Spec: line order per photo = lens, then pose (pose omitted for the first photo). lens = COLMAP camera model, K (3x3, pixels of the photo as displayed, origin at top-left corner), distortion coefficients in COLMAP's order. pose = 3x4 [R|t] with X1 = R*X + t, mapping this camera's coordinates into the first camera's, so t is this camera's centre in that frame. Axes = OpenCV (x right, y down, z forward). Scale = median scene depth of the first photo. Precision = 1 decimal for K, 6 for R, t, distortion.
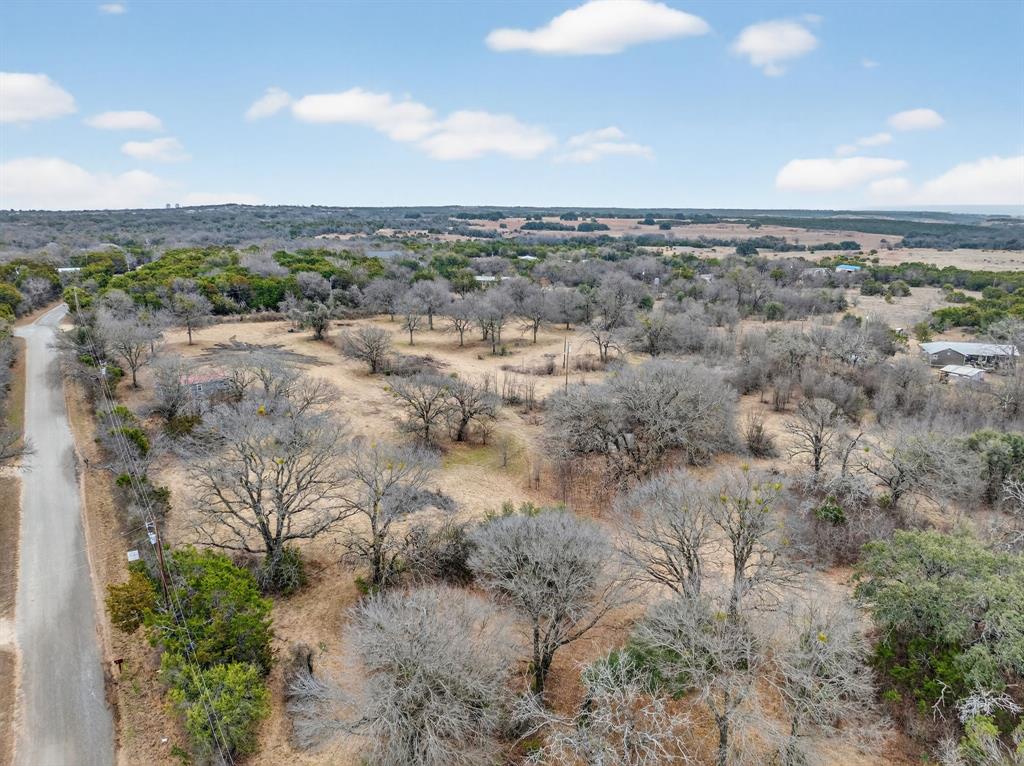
lens RADIAL K [[722.3, 0, 512.0], [0, 722.3, 383.0], [0, 0, 1]] dist [-0.033642, -0.006163]
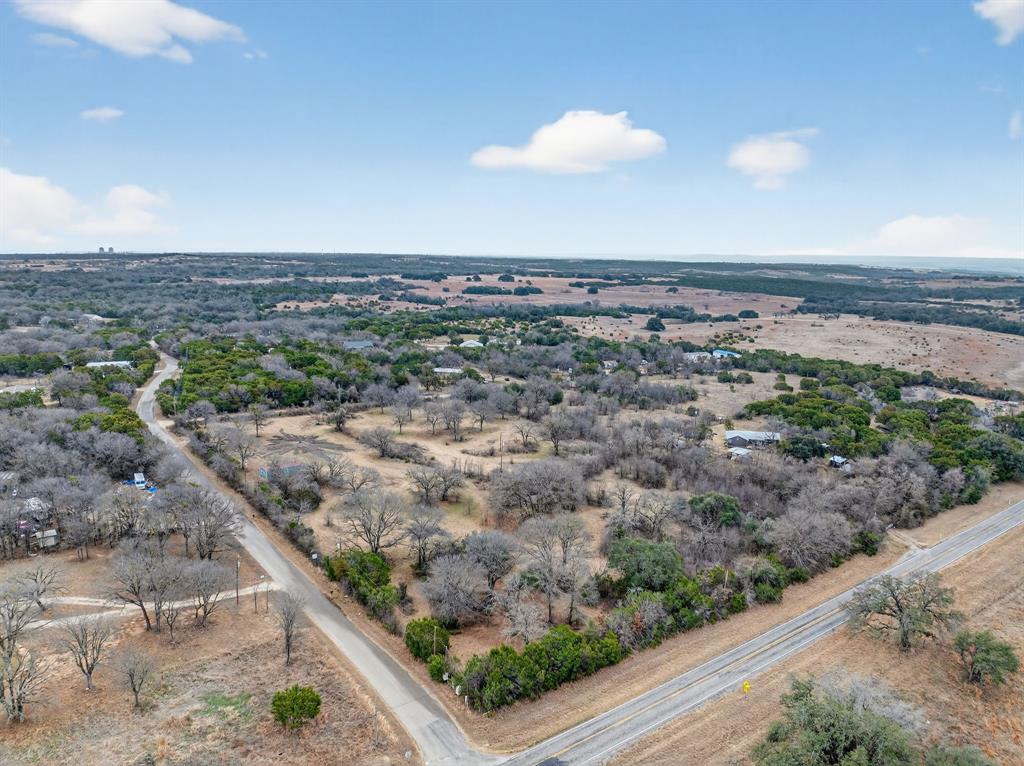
lens RADIAL K [[722.3, 0, 512.0], [0, 722.3, 383.0], [0, 0, 1]] dist [-0.033642, -0.006163]
pose [[0.996417, -0.002115, 0.084545, -0.019837], [0.007169, 0.998201, -0.059525, -0.040427], [-0.084267, 0.059917, 0.994640, -0.323375]]
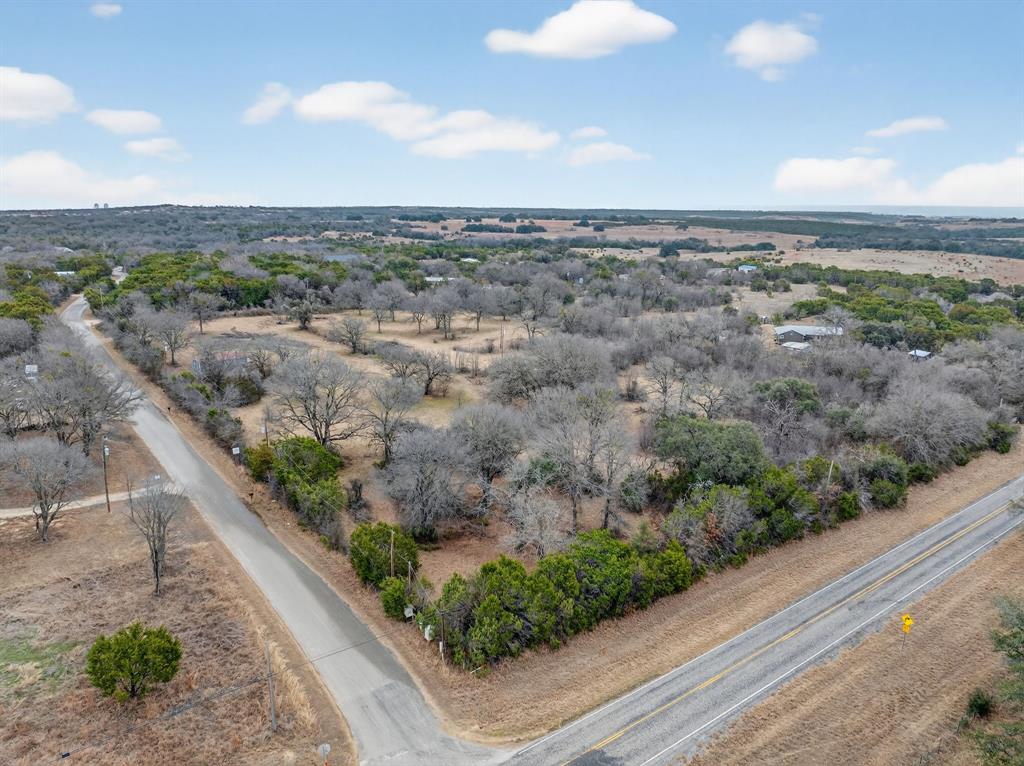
lens RADIAL K [[722.3, 0, 512.0], [0, 722.3, 383.0], [0, 0, 1]] dist [-0.033642, -0.006163]
pose [[0.996678, -0.016727, 0.079706, -0.006696], [0.016691, 0.999860, 0.001108, 0.021701], [-0.079713, 0.000226, 0.996818, -0.158206]]
